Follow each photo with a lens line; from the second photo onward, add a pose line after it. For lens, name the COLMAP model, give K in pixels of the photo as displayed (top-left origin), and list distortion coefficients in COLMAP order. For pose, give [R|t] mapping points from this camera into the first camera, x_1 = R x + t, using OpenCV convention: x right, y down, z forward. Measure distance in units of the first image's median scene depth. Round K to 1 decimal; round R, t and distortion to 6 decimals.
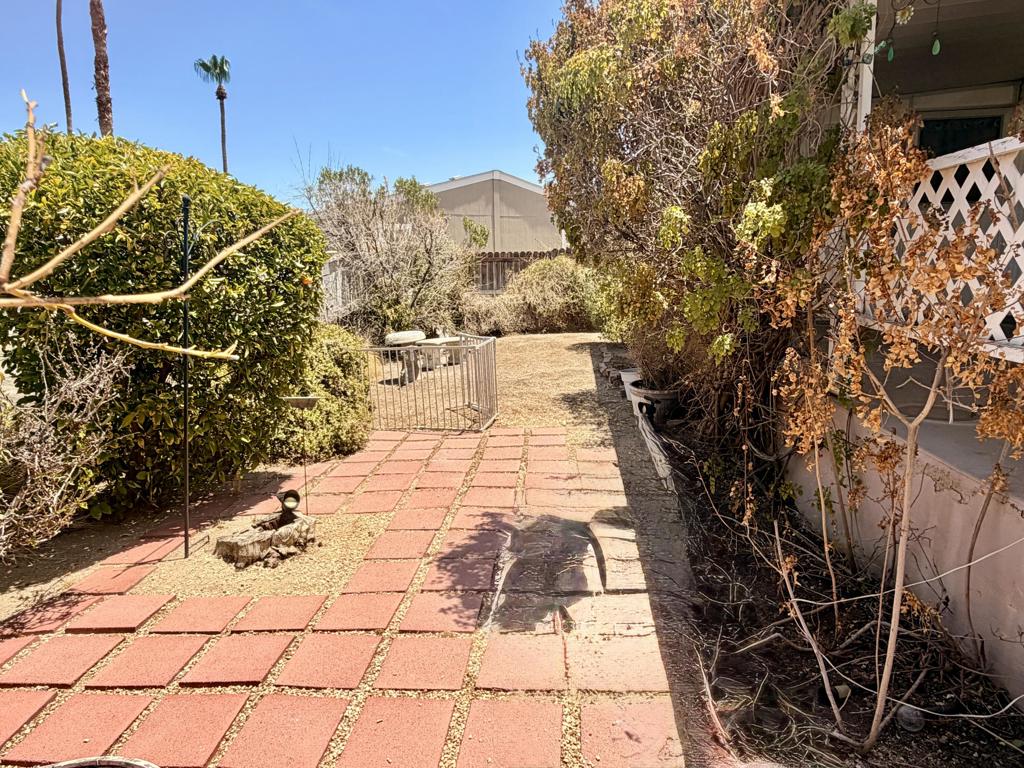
lens RADIAL K [[663.4, 0, 518.1], [0, 663.4, 382.9], [0, 0, 1]] dist [0.000209, 0.002740]
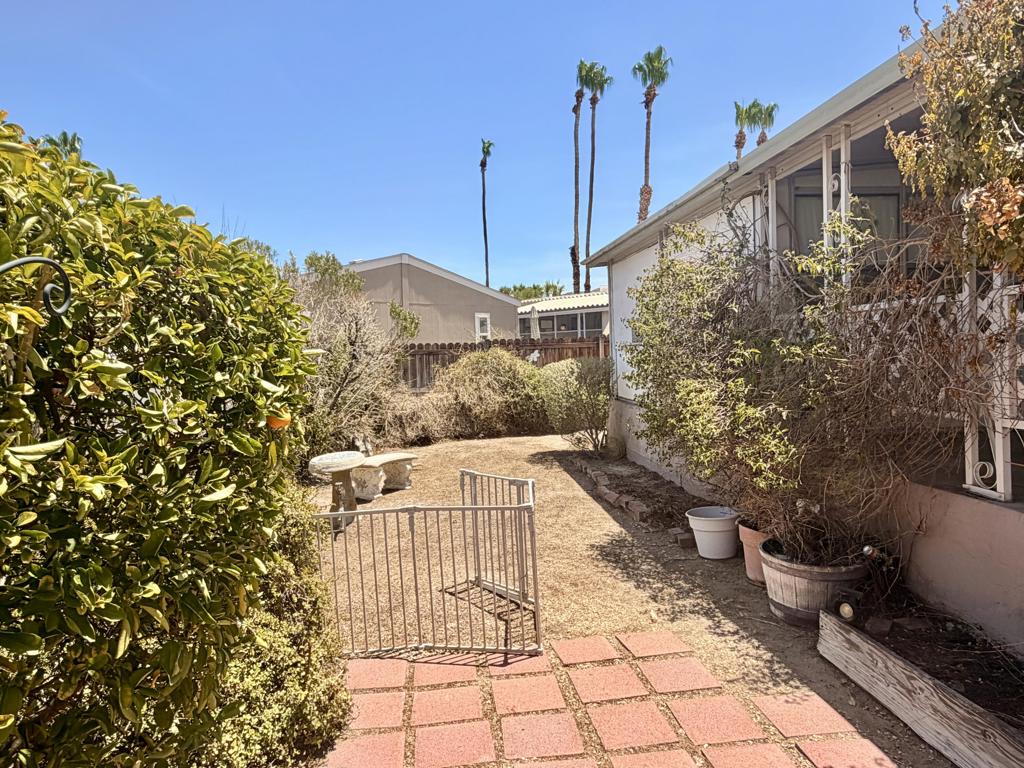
lens RADIAL K [[663.4, 0, 509.4], [0, 663.4, 383.0], [0, 0, 1]] dist [0.000209, 0.002740]
pose [[0.984134, -0.013664, 0.176903, -0.075744], [0.036960, 0.990946, -0.129072, -0.035885], [-0.173537, 0.133563, 0.975728, 0.170399]]
